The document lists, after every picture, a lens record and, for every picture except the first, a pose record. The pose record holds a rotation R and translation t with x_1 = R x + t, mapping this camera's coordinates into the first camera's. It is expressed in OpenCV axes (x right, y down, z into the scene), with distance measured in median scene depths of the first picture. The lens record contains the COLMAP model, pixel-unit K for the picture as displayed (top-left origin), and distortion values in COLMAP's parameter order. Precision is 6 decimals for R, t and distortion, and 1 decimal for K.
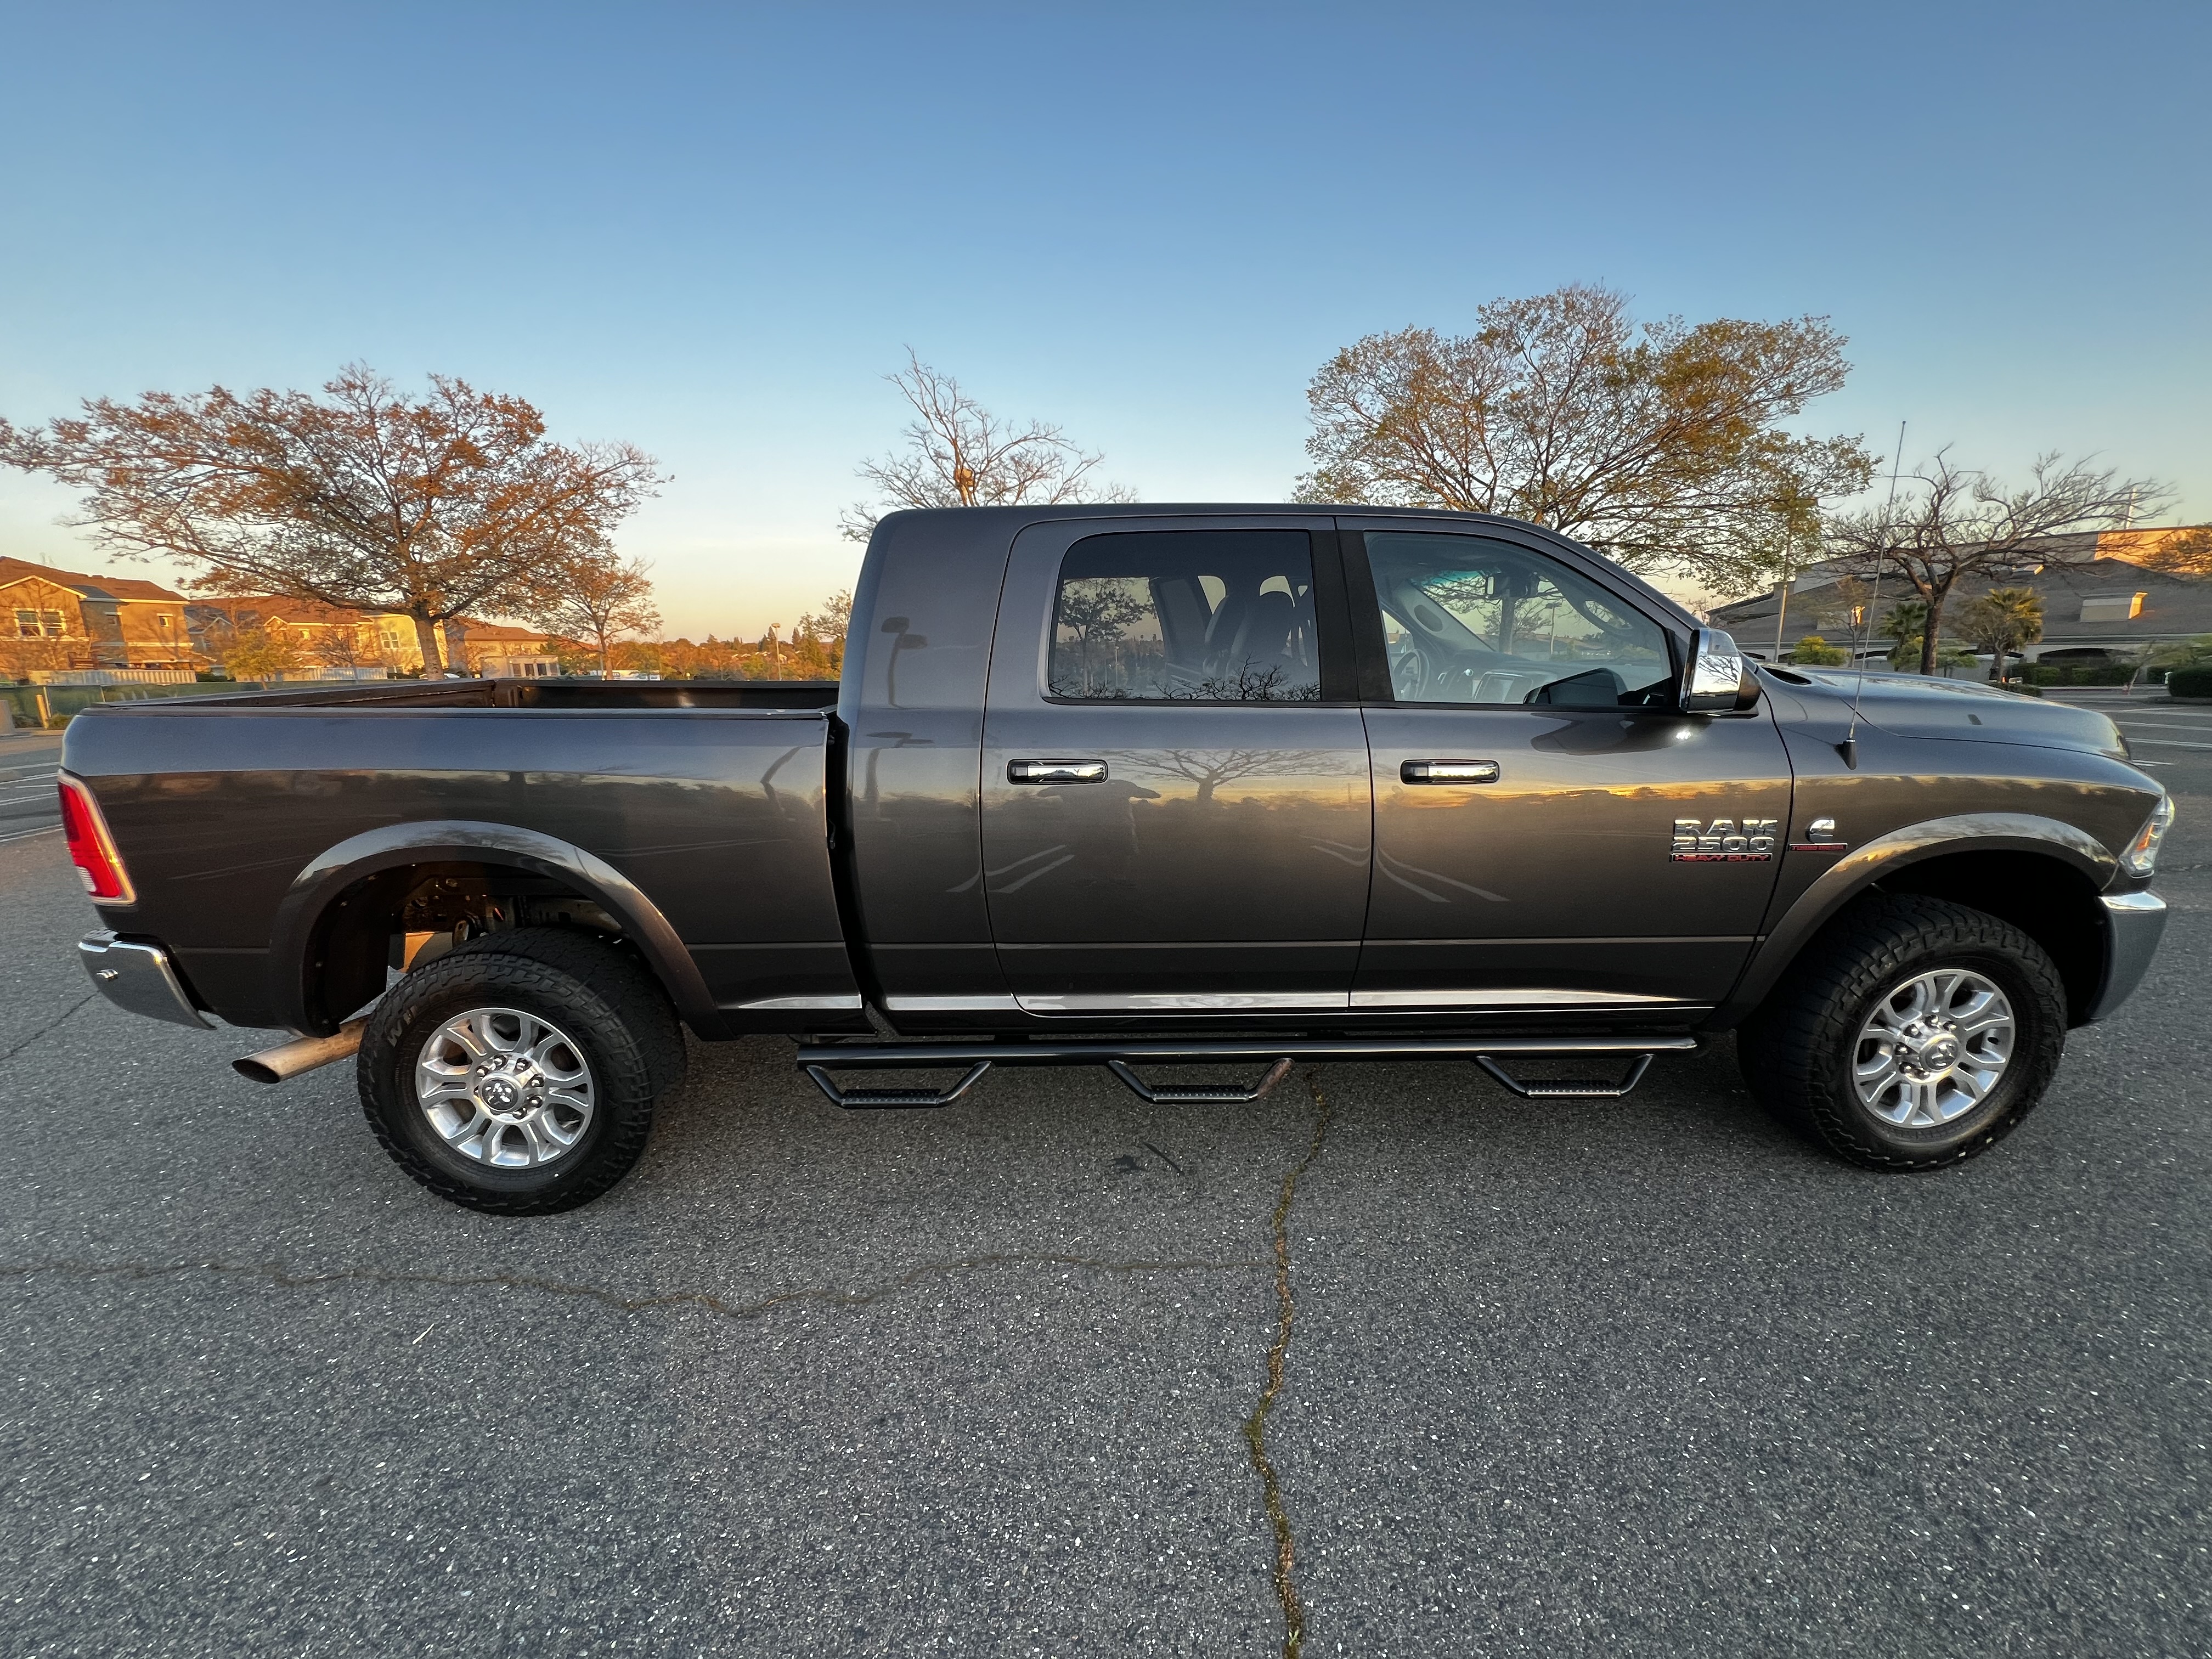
lens RADIAL K [[887.1, 0, 1106.8], [0, 887.1, 832.5], [0, 0, 1]] dist [-0.004144, 0.000868]
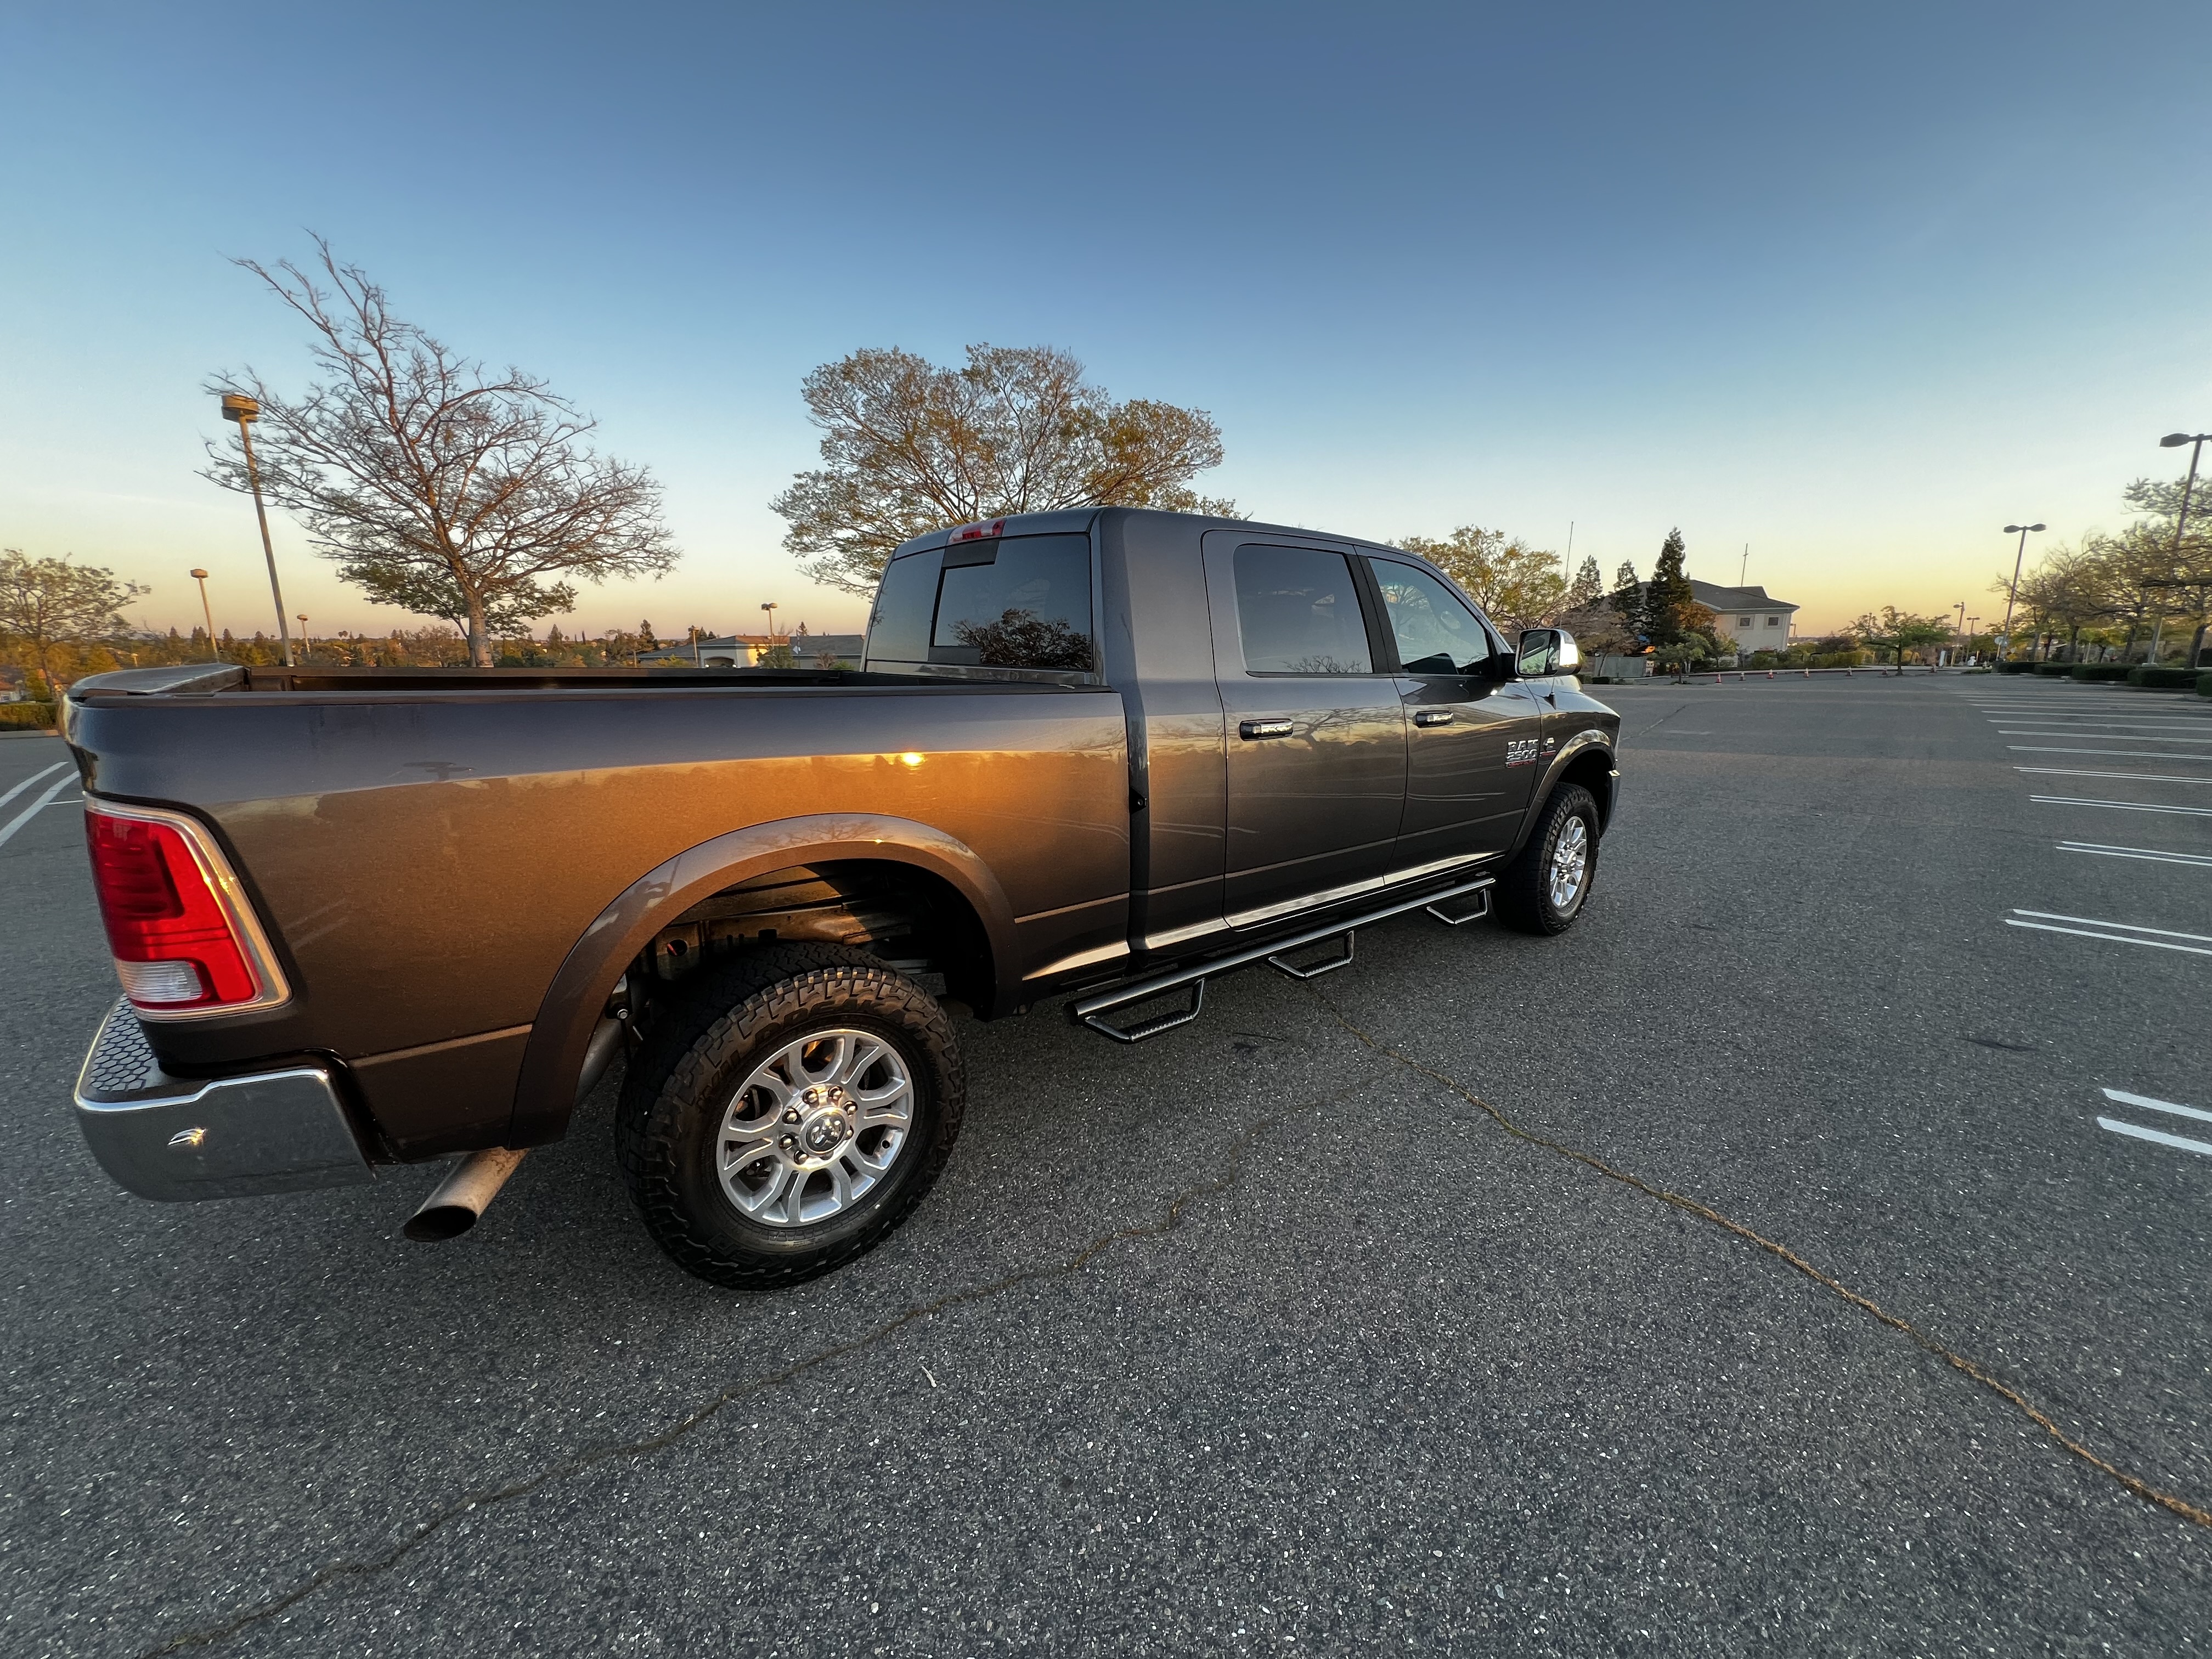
lens RADIAL K [[887.1, 0, 1108.1], [0, 887.1, 828.8], [0, 0, 1]] dist [-0.004144, 0.000868]
pose [[0.781959, -0.112206, 0.613147, -0.946659], [0.117009, 0.992601, 0.032422, 0.005419], [-0.612249, 0.046391, 0.789303, 0.128616]]
